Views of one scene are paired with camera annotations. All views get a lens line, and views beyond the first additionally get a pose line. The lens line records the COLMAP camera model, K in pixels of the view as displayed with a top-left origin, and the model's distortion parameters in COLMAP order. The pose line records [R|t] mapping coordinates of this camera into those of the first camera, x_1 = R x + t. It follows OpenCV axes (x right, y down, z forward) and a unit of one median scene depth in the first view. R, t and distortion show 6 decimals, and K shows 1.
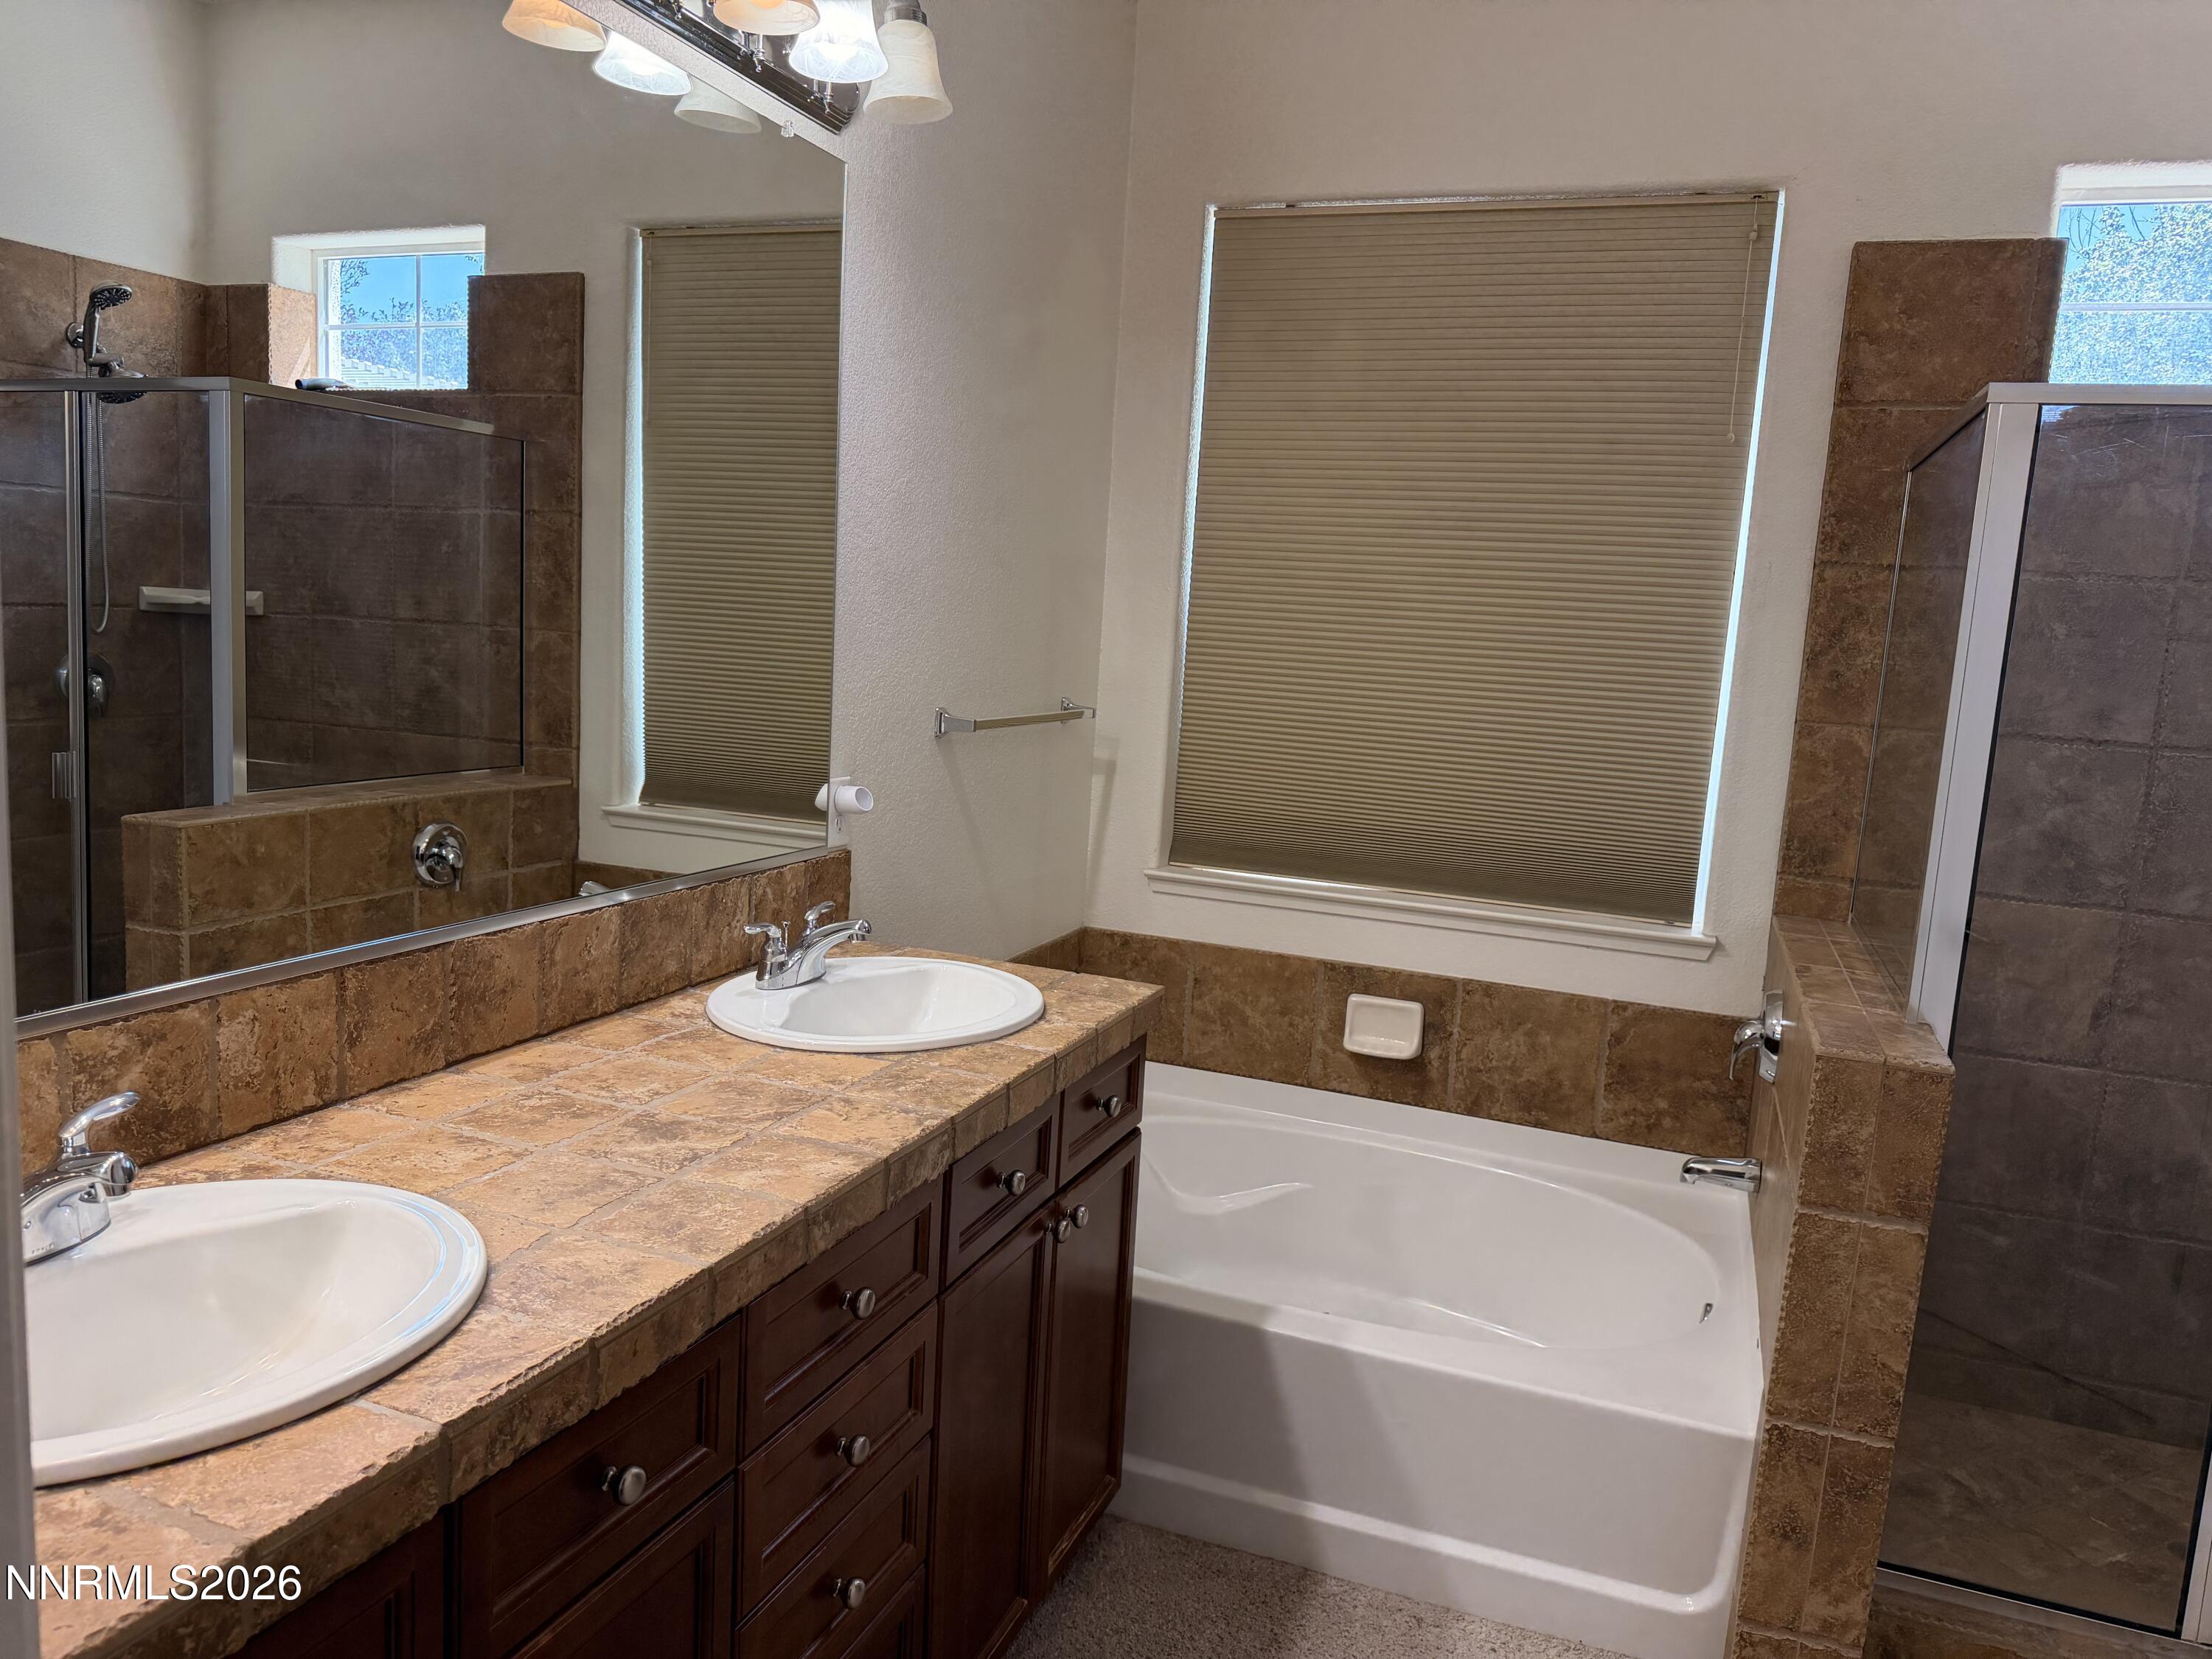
lens RADIAL K [[1549.3, 0, 1104.4], [0, 1549.3, 828.4], [0, 0, 1]] dist [0.147539, -0.236674]
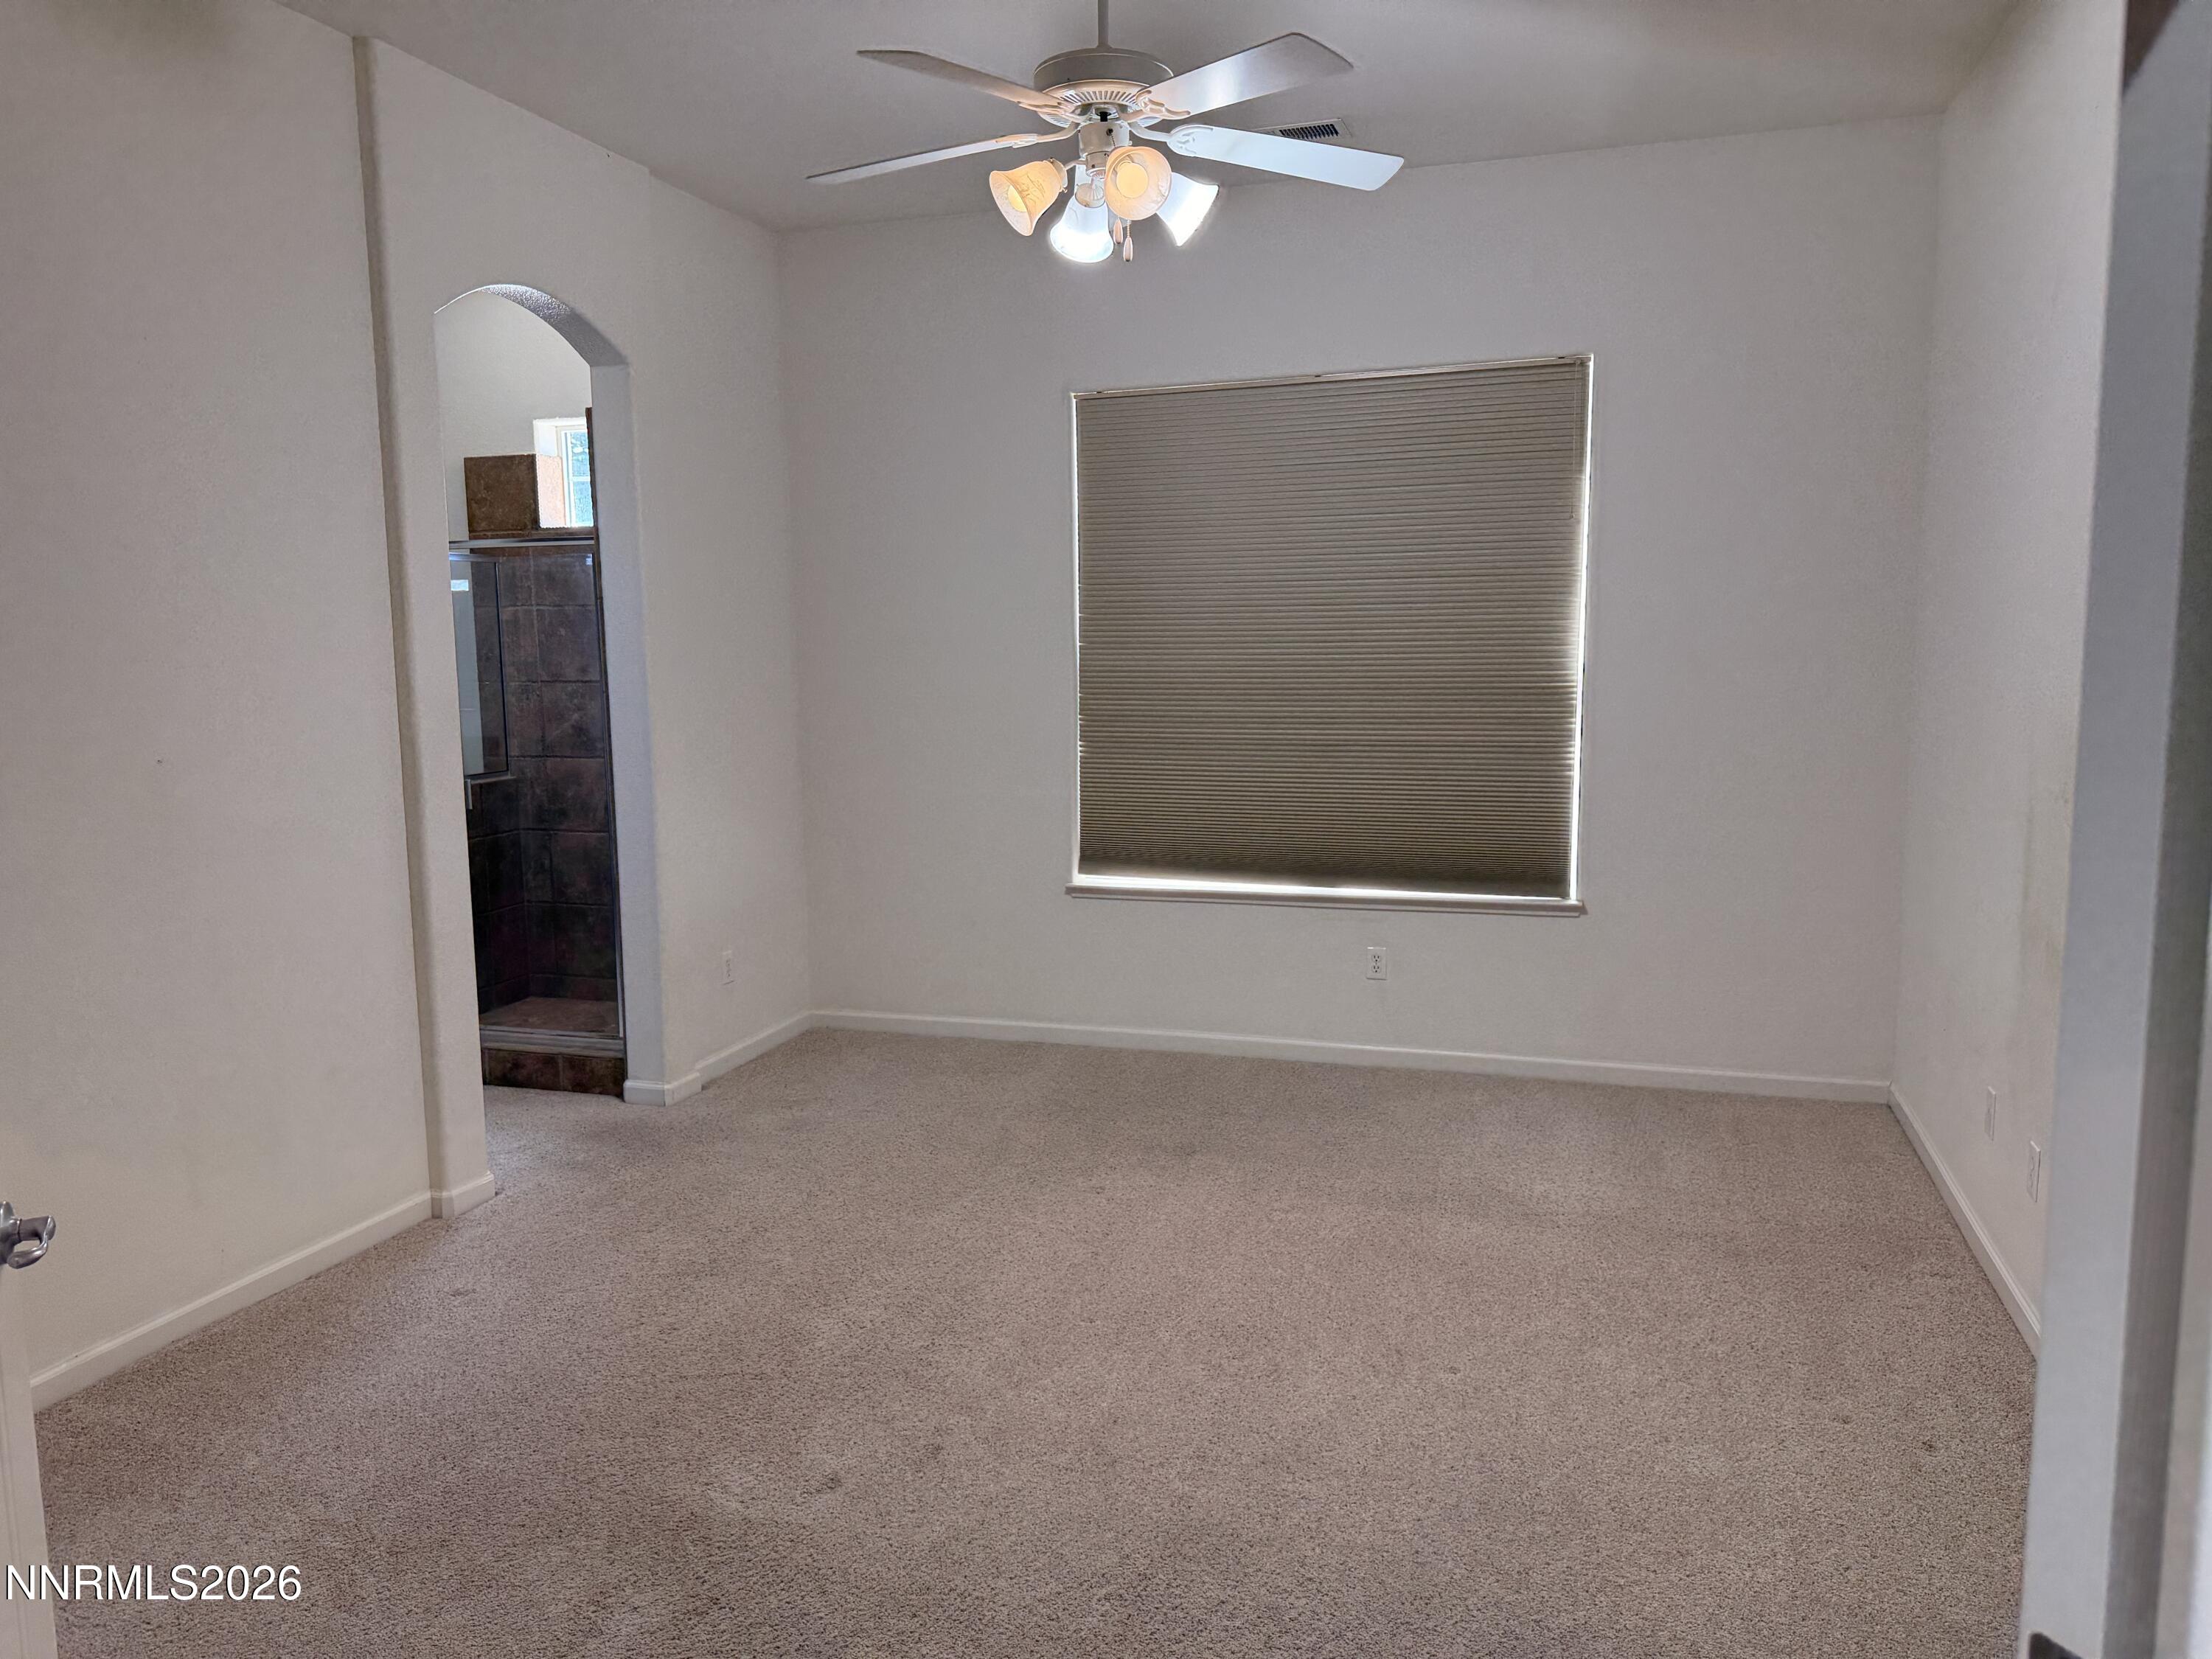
lens RADIAL K [[1549.3, 0, 1104.4], [0, 1549.3, 828.4], [0, 0, 1]] dist [0.147539, -0.236674]
pose [[0.996354, -0.080272, 0.028895, 1.236844], [0.080489, 0.996735, -0.006407, 0.213655], [-0.028286, 0.008709, 0.999562, -1.163097]]
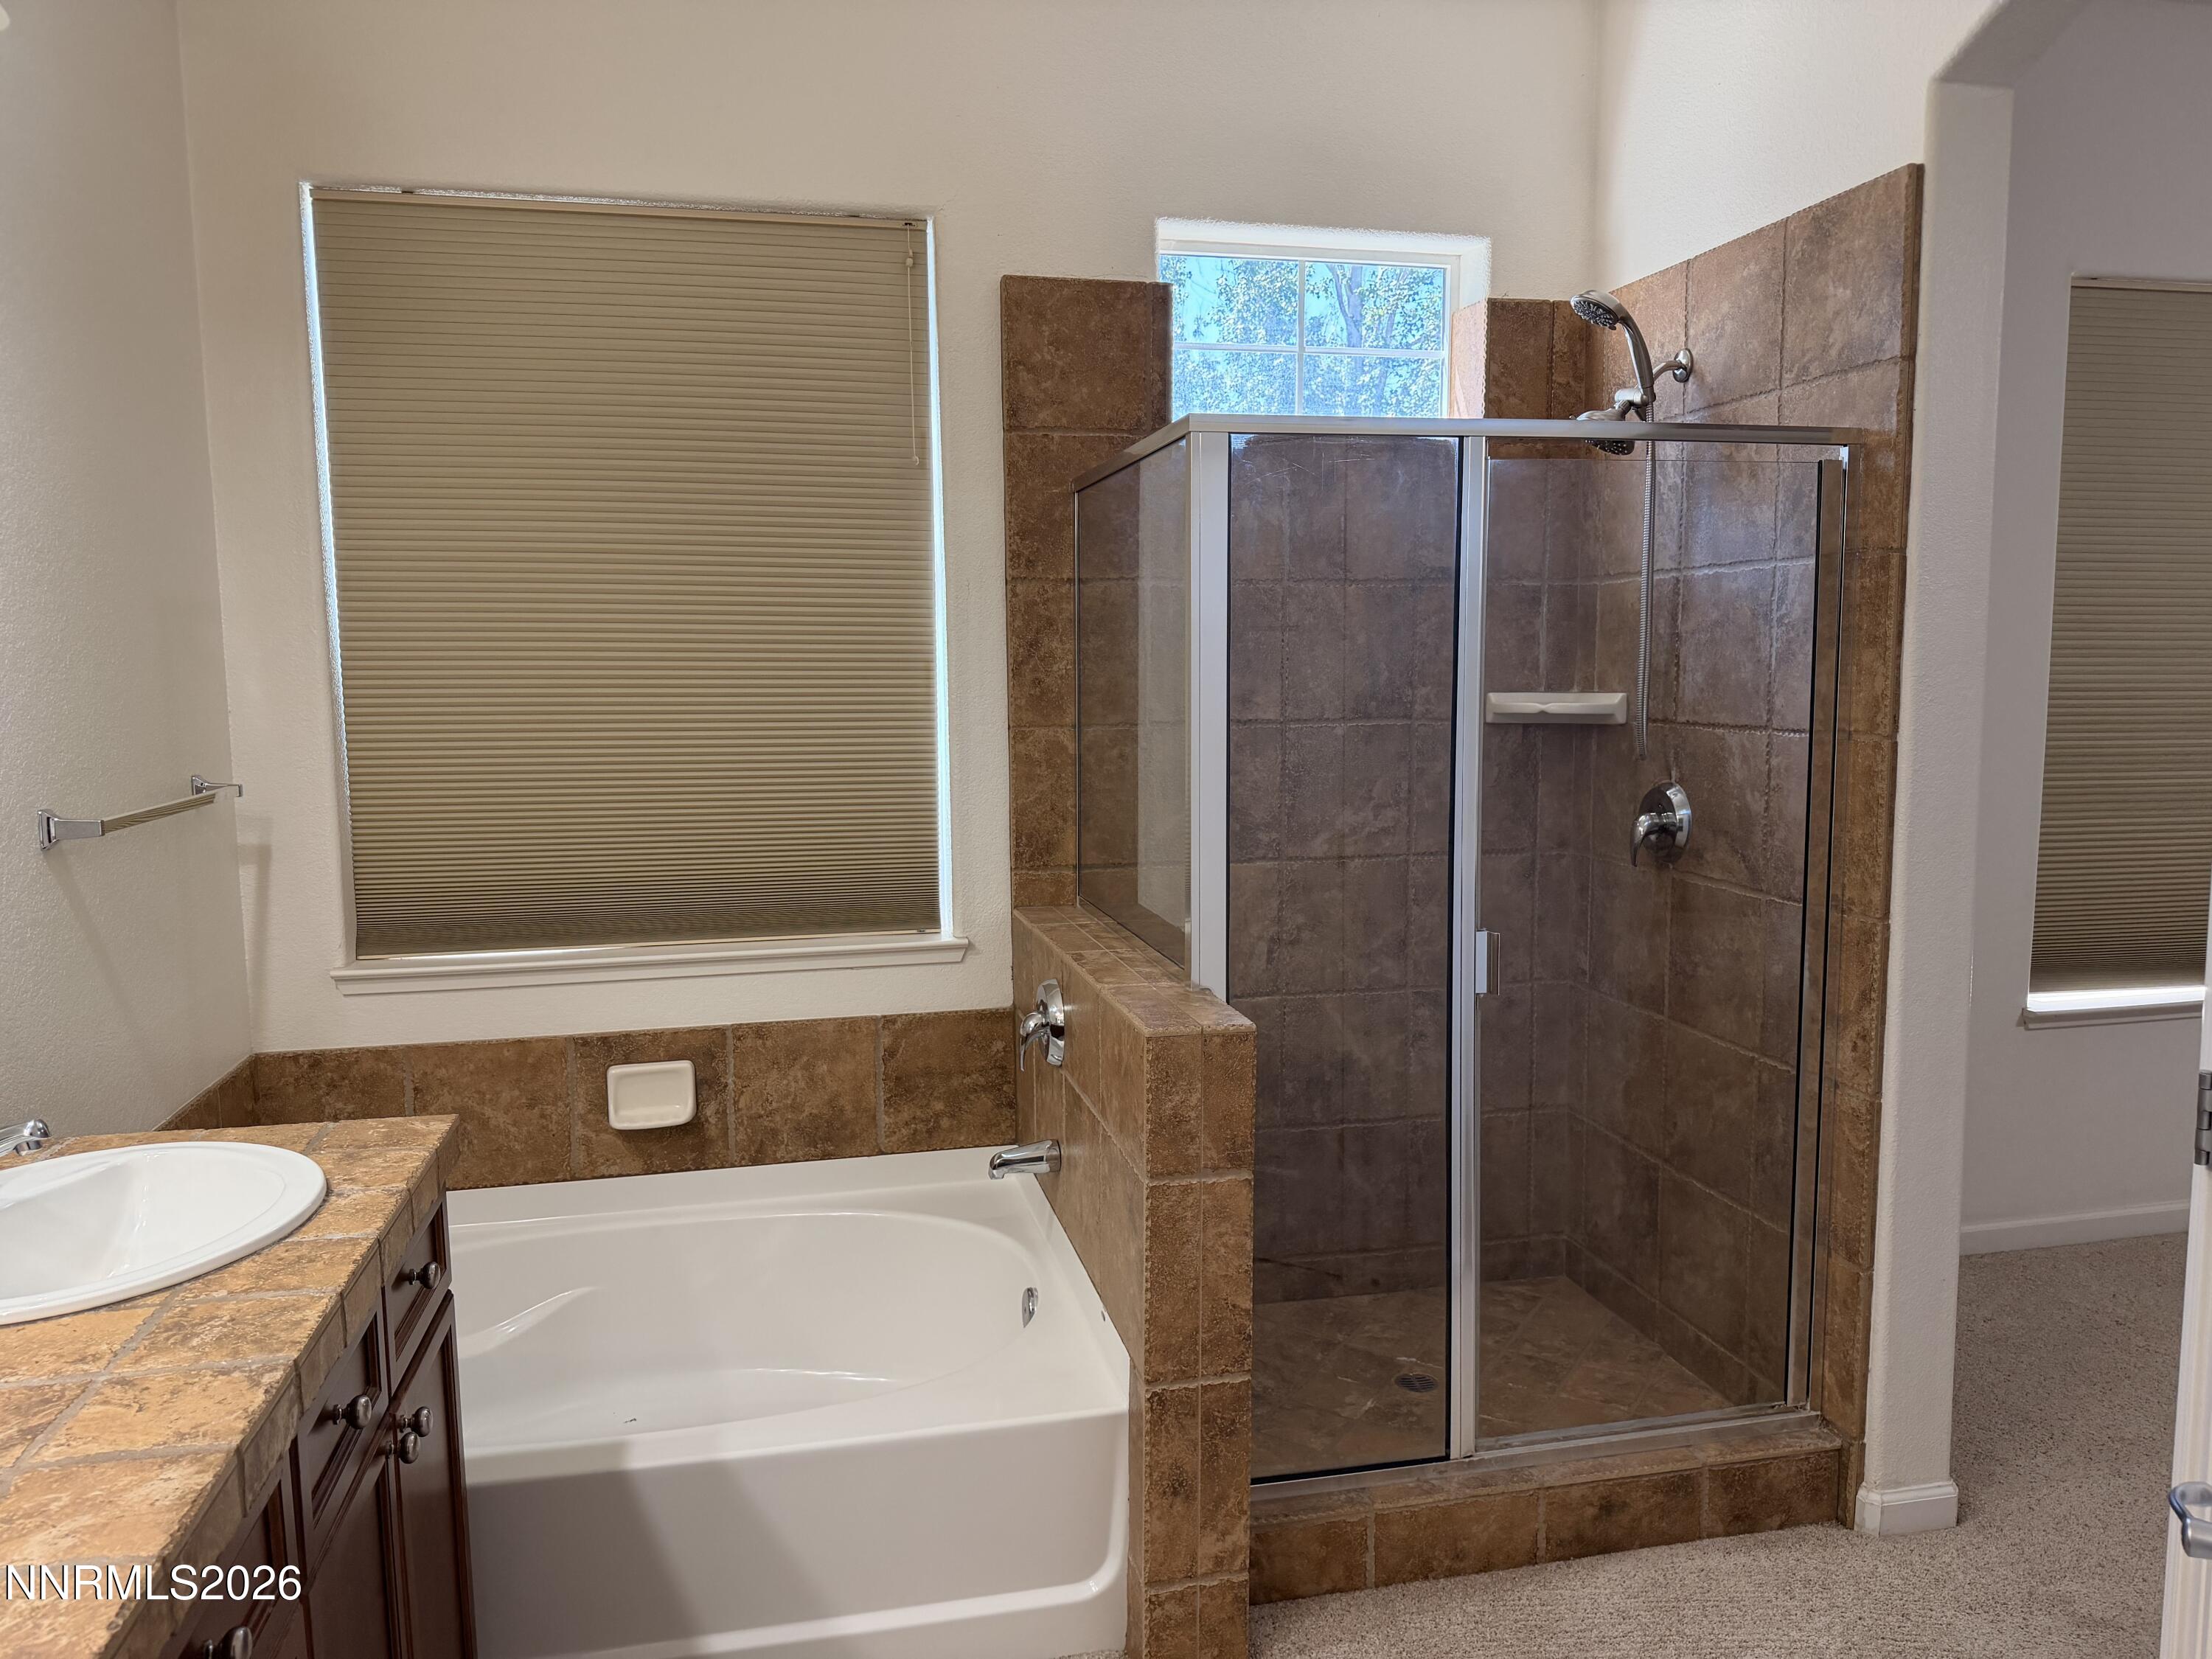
lens RADIAL K [[1549.3, 0, 1104.4], [0, 1549.3, 828.4], [0, 0, 1]] dist [0.147539, -0.236674]
pose [[0.834100, -0.127359, 0.536709, -0.086311], [0.132181, 0.990781, 0.029686, -0.023020], [-0.535542, 0.046182, 0.843245, 0.080810]]
